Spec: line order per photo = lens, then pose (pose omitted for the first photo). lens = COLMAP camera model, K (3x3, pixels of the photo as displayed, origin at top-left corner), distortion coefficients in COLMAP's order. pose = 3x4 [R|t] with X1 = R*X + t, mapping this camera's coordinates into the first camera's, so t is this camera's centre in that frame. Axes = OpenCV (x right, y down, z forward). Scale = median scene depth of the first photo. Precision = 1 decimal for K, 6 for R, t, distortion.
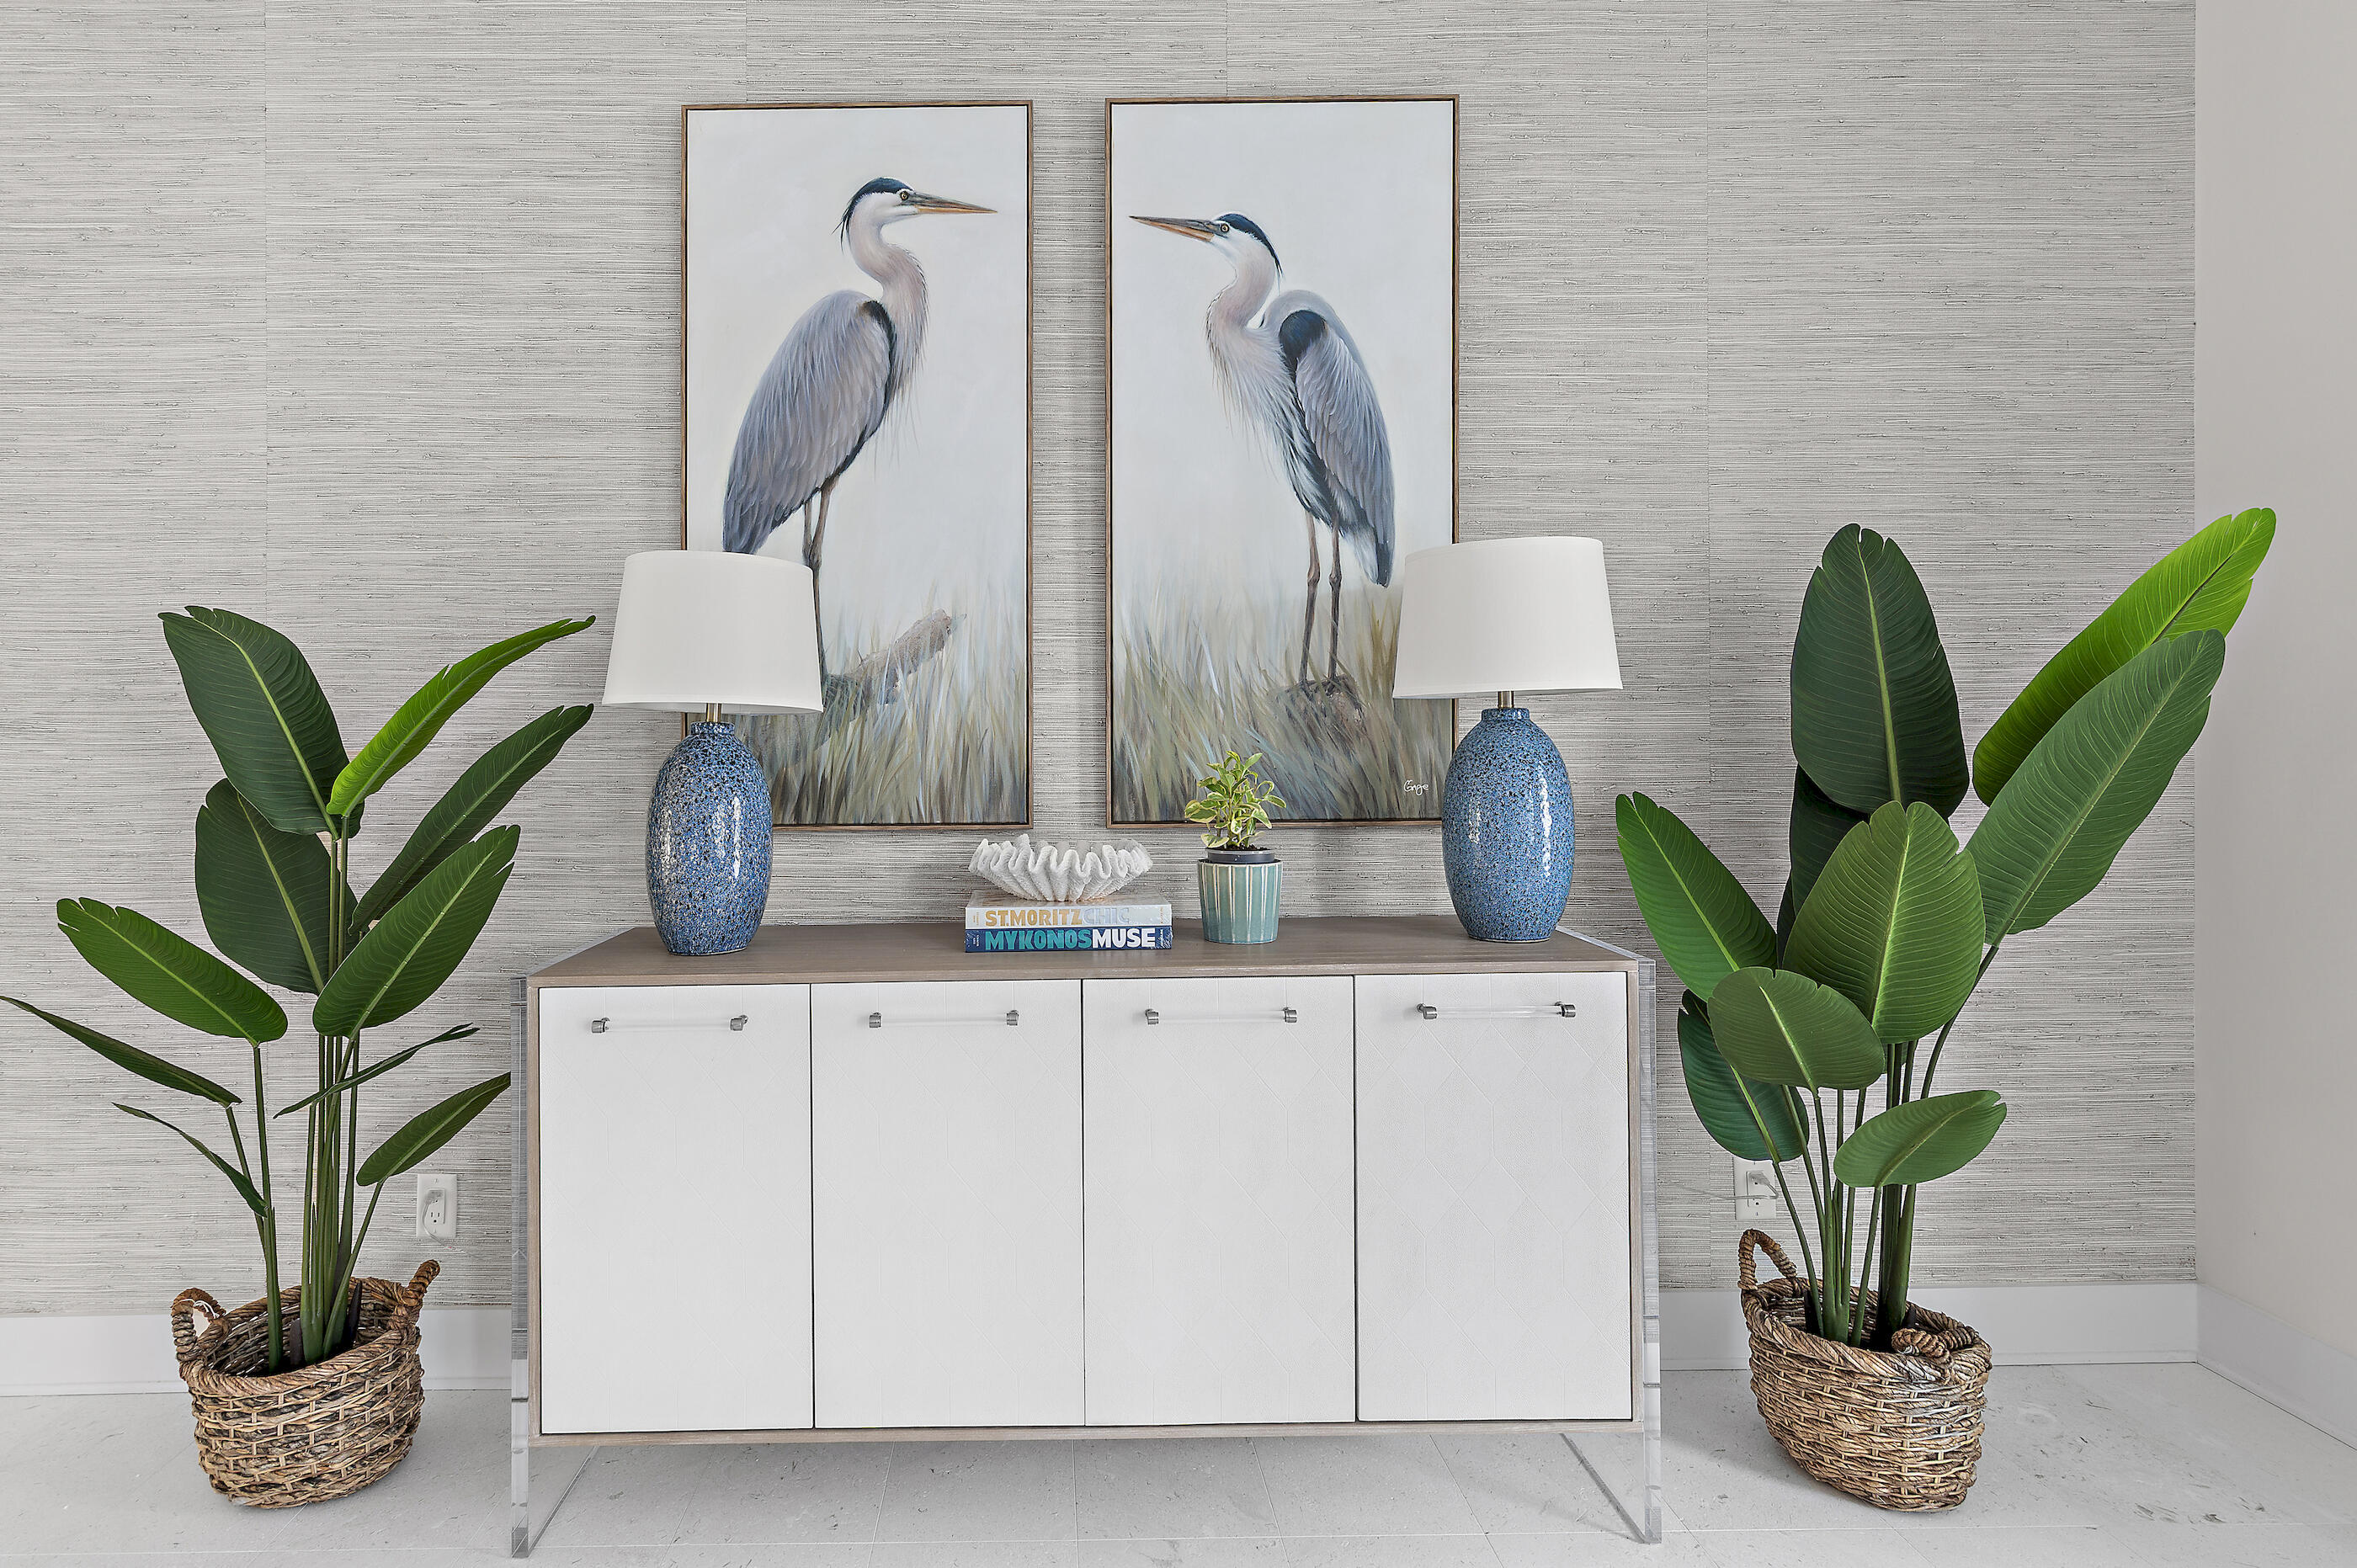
lens RADIAL K [[1136.7, 0, 1178.5], [0, 1136.7, 784.0], [0, 0, 1]] dist [-0.009542, 0.000030]
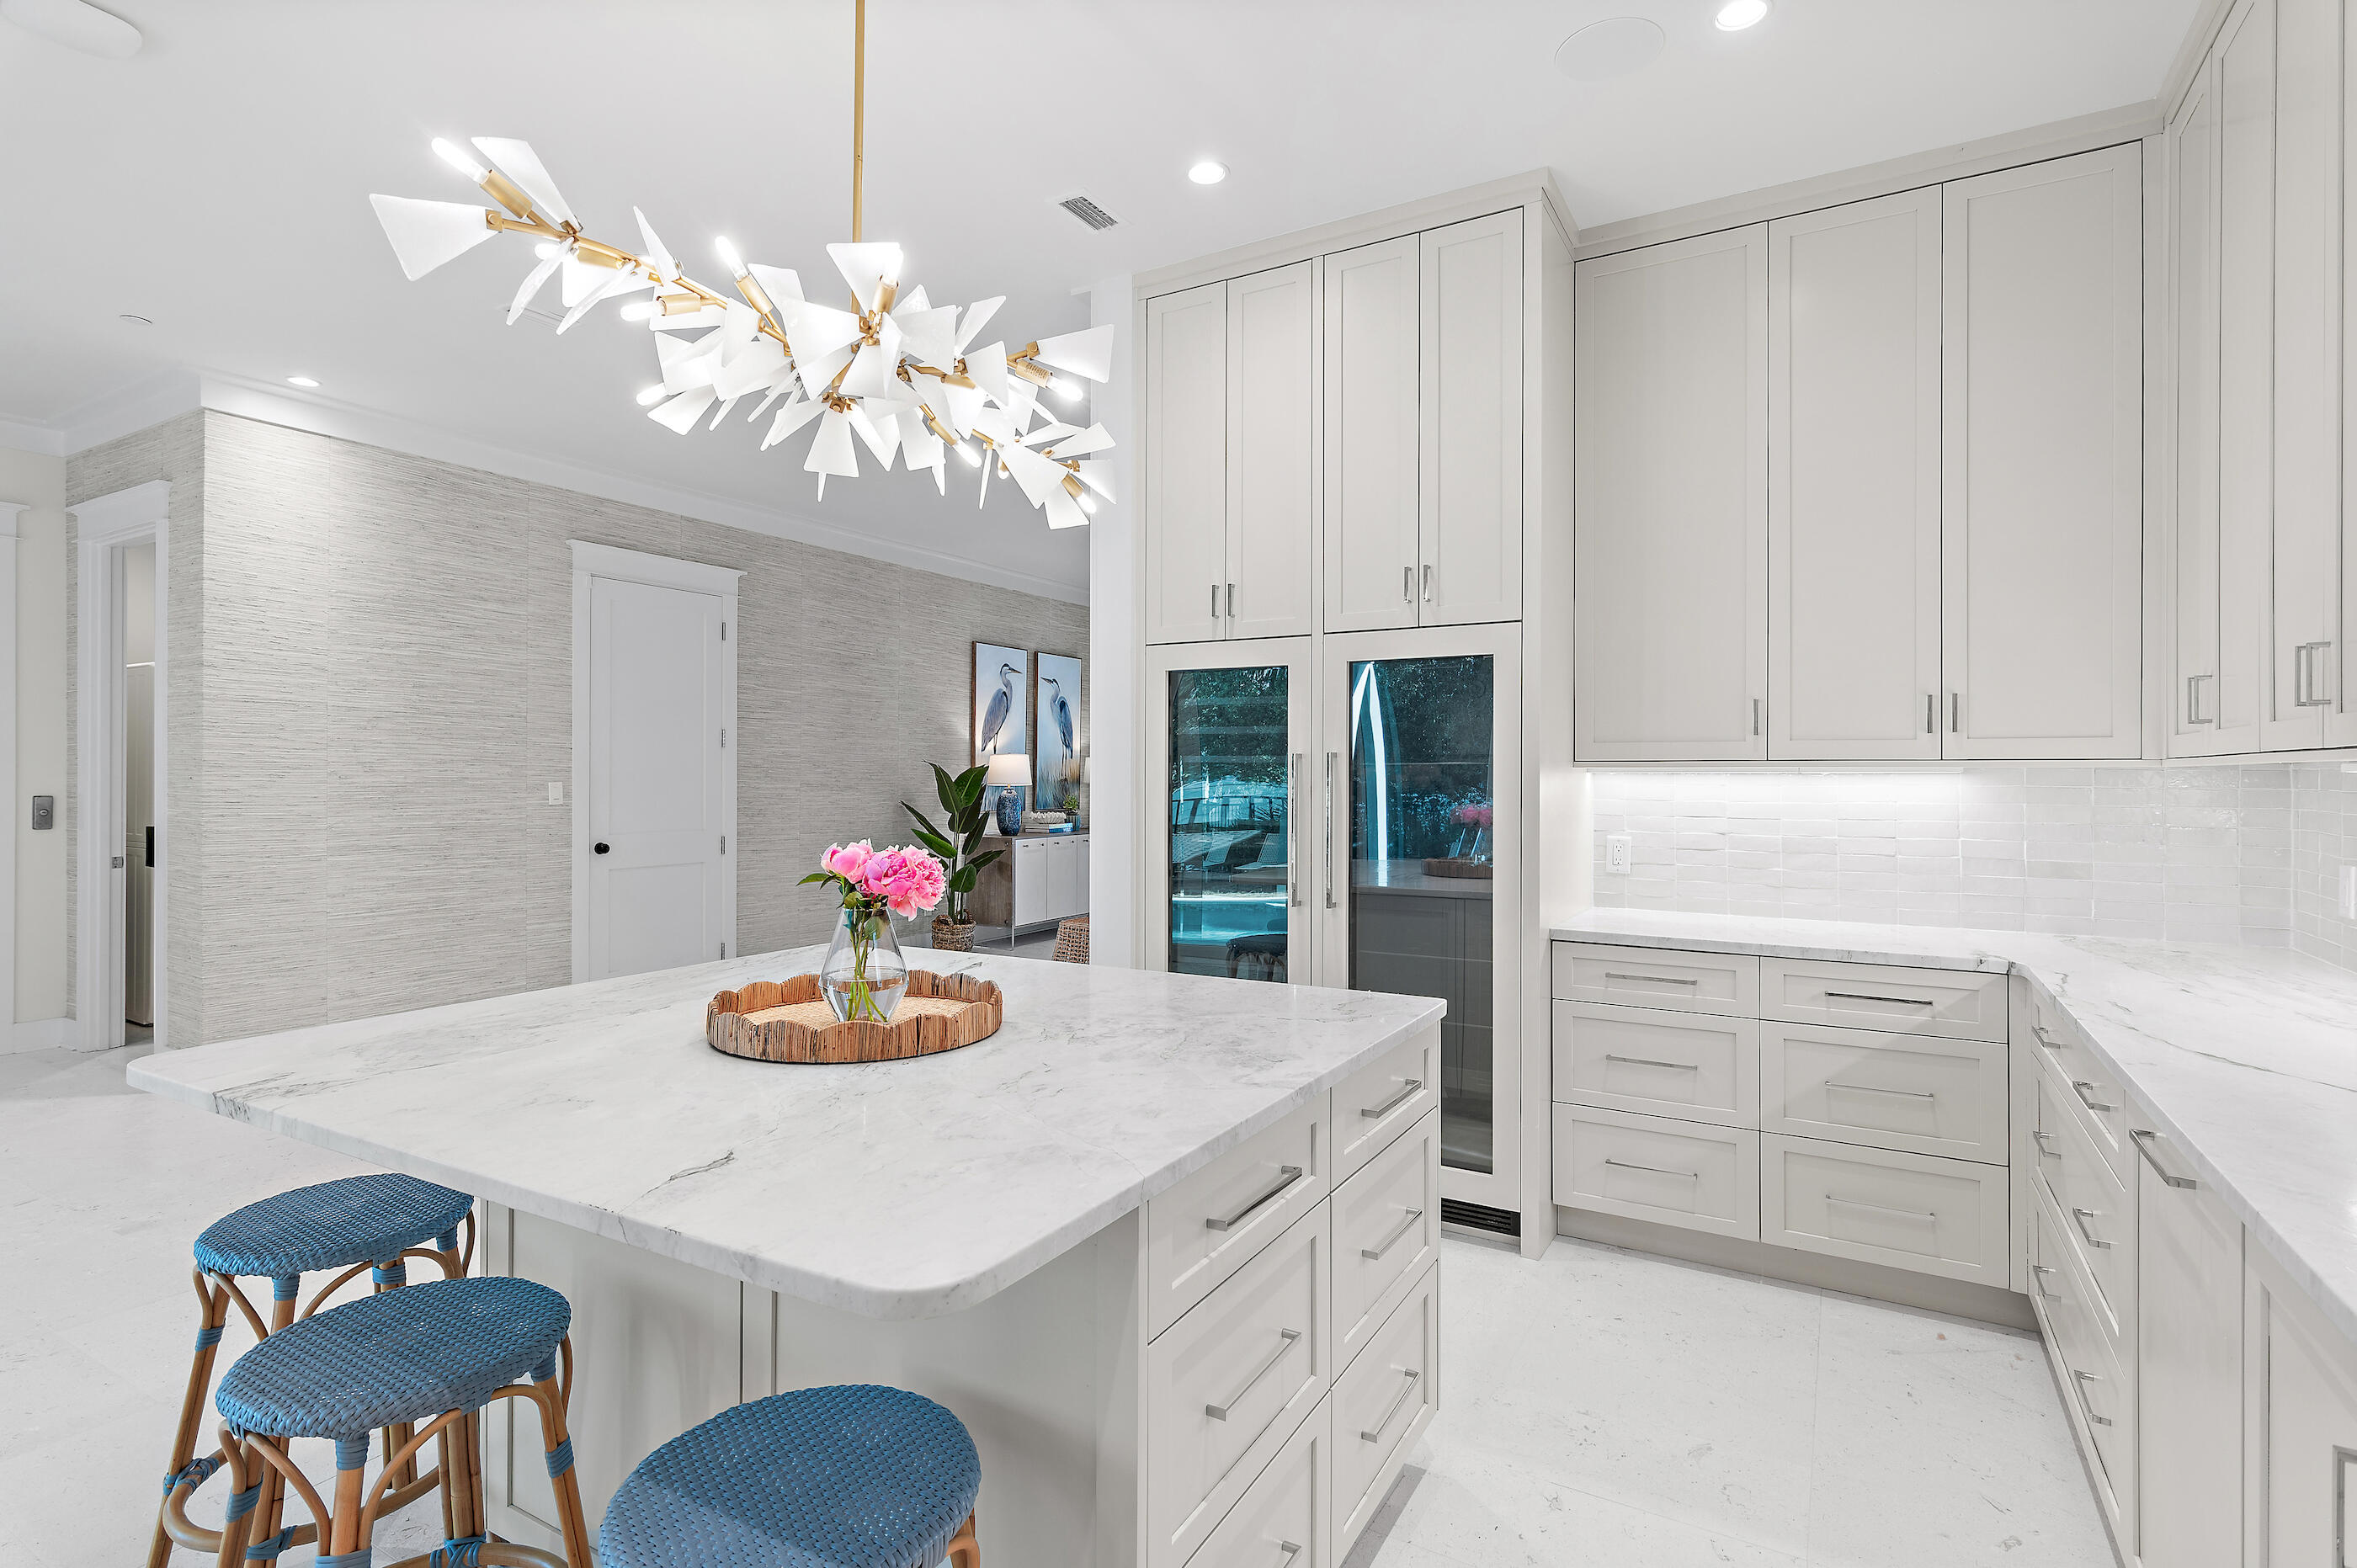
lens RADIAL K [[1136.7, 0, 1178.5], [0, 1136.7, 784.0], [0, 0, 1]] dist [-0.009542, 0.000030]
pose [[0.507948, 0.002403, 0.861384, -3.728653], [-0.001515, 0.999997, -0.001896, -0.058651], [-0.861386, -0.000342, 0.507950, -1.824488]]
